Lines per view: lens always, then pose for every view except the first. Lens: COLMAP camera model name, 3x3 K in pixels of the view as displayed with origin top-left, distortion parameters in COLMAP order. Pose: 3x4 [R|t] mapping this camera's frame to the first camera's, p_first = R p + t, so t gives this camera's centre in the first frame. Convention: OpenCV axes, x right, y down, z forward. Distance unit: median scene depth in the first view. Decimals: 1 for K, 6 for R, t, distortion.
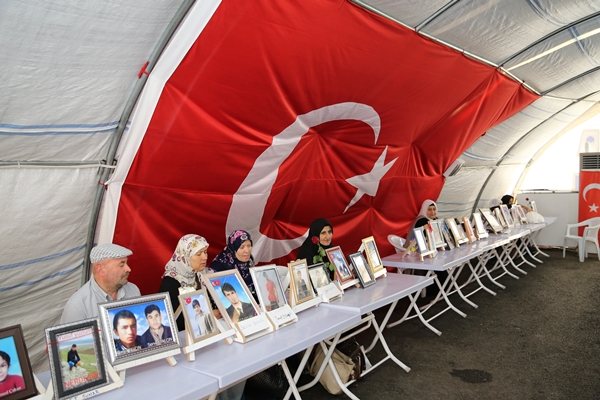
lens RADIAL K [[500.4, 0, 300.0], [0, 500.4, 200.0], [0, 0, 1]] dist [-0.048661, 0.089874]
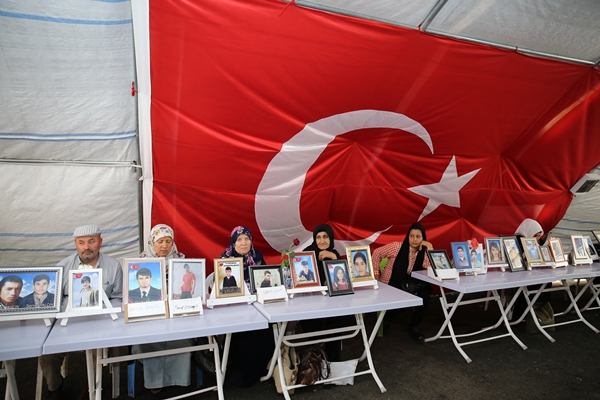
lens RADIAL K [[406.8, 0, 300.0], [0, 406.8, 200.0], [0, 0, 1]] dist [-0.094290, 0.081221]
pose [[0.872859, 0.066257, -0.483453, 0.376685], [-0.067882, 0.997593, 0.014162, -0.017733], [0.483228, 0.020456, 0.875256, 0.224309]]
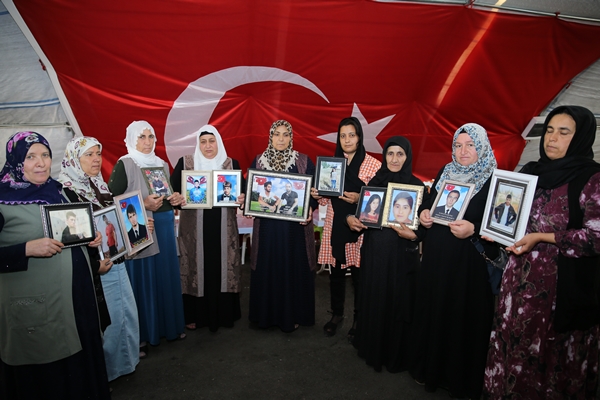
lens RADIAL K [[406.8, 0, 300.0], [0, 406.8, 200.0], [0, 0, 1]] dist [-0.094290, 0.081221]
pose [[0.768510, 0.098153, -0.632264, 0.804337], [-0.035985, 0.993230, 0.110449, 0.001121], [0.638825, -0.062129, 0.766839, 0.355246]]
